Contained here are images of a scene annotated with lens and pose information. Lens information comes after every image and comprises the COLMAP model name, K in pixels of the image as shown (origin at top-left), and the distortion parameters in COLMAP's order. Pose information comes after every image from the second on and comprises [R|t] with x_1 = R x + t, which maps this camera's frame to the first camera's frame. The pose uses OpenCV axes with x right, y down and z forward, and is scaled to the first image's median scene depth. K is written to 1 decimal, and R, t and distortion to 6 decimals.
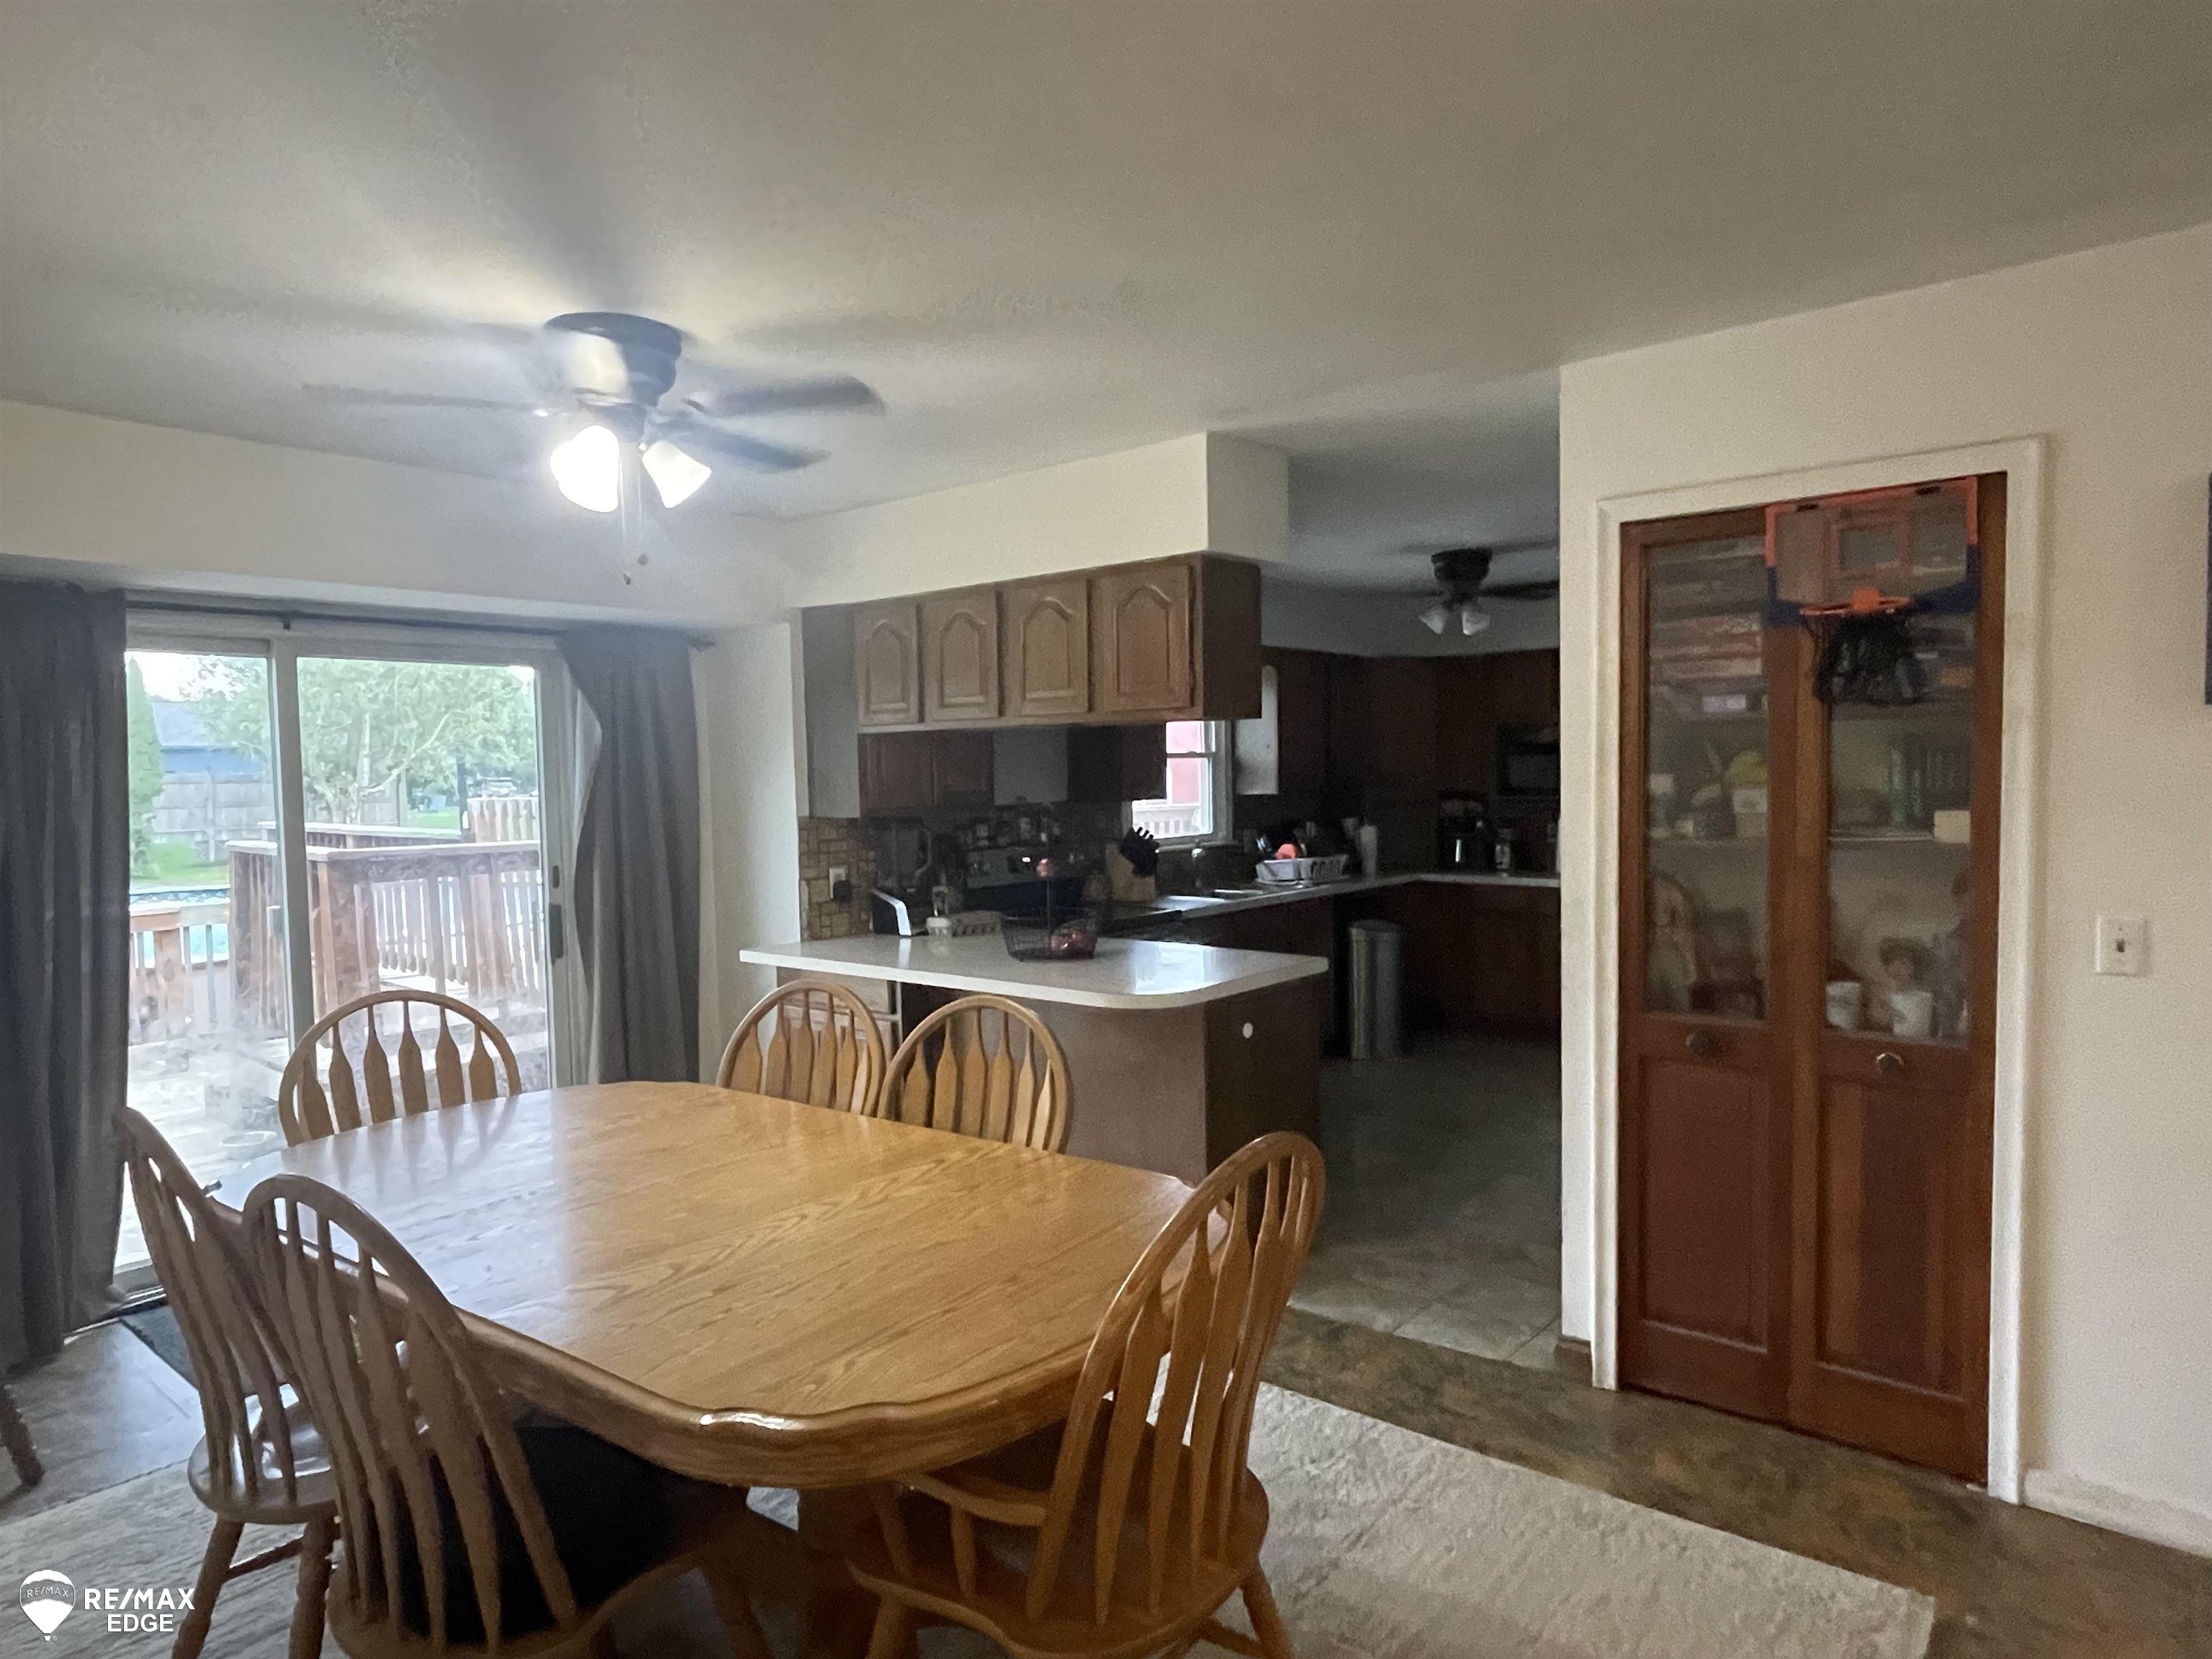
lens RADIAL K [[1308.1, 0, 1106.0], [0, 1308.1, 829.5], [0, 0, 1]] dist [-0.001784, -0.000375]
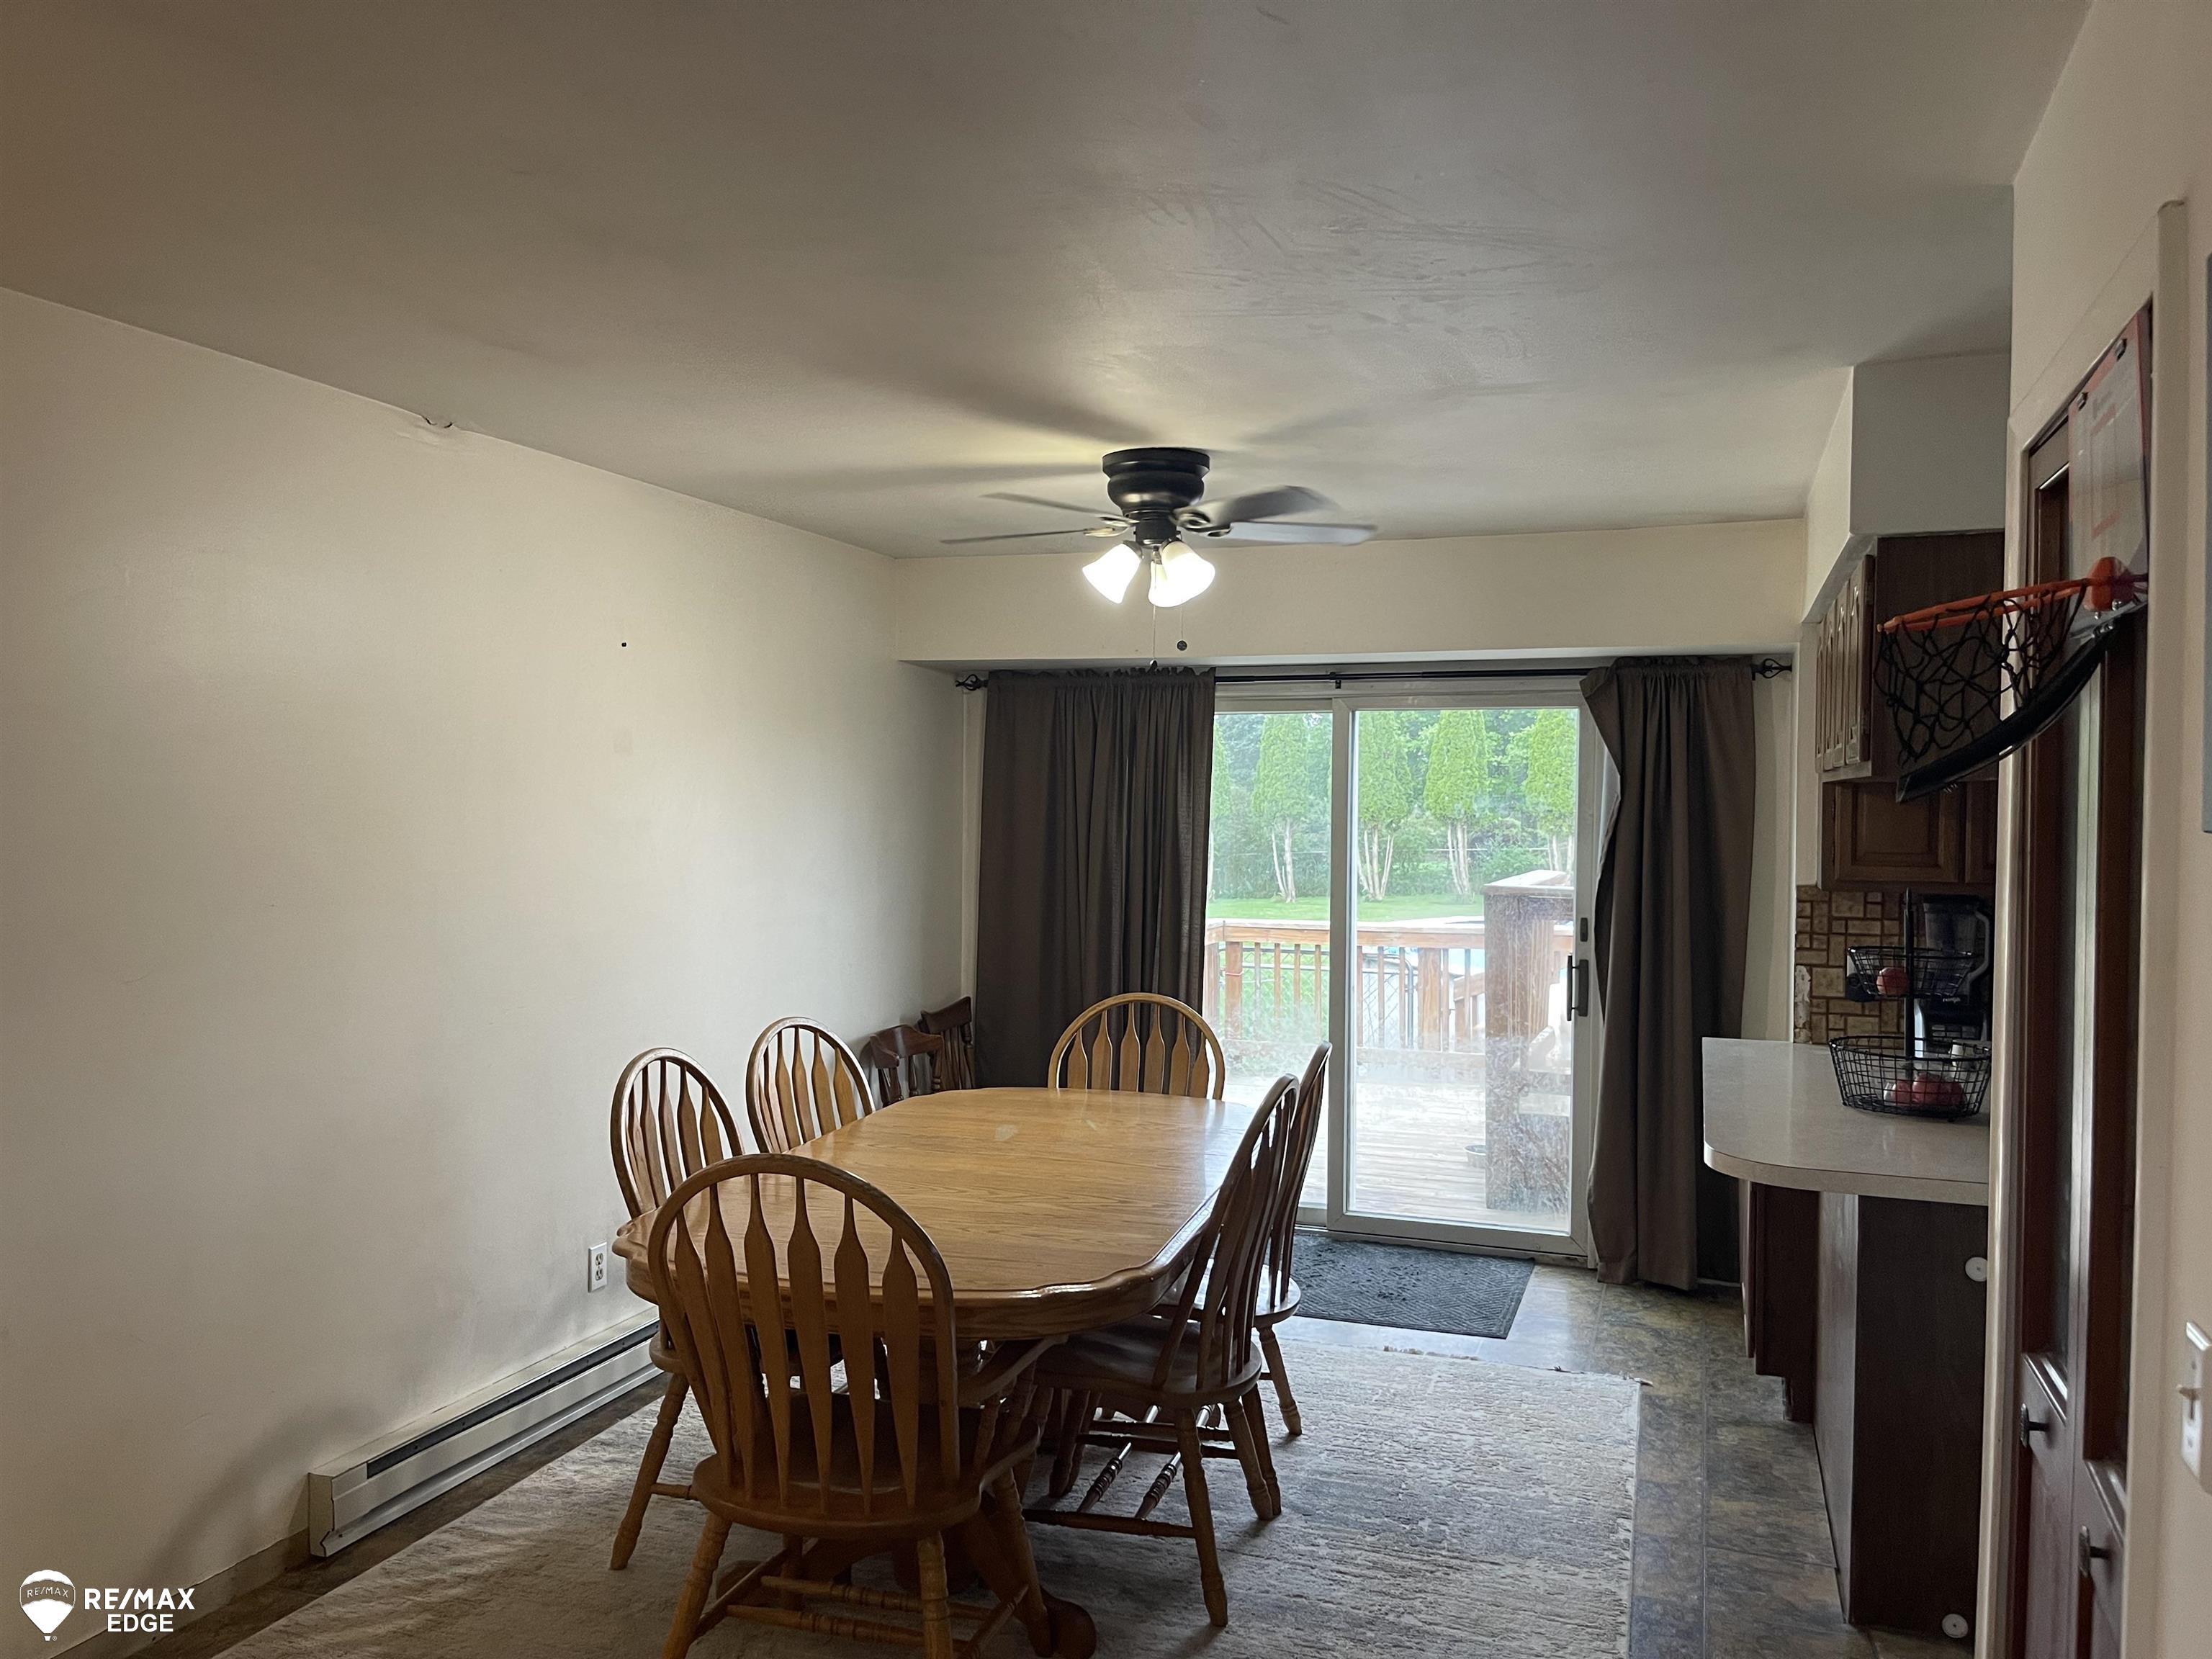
lens RADIAL K [[1657.2, 0, 1106.0], [0, 1657.2, 829.5], [0, 0, 1]] dist [0.075486, -0.108251]
pose [[0.353849, 0.035331, -0.934635, 0.580109], [-0.060399, 0.998064, 0.014862, -0.033530], [0.933350, 0.051192, 0.355297, 0.258180]]
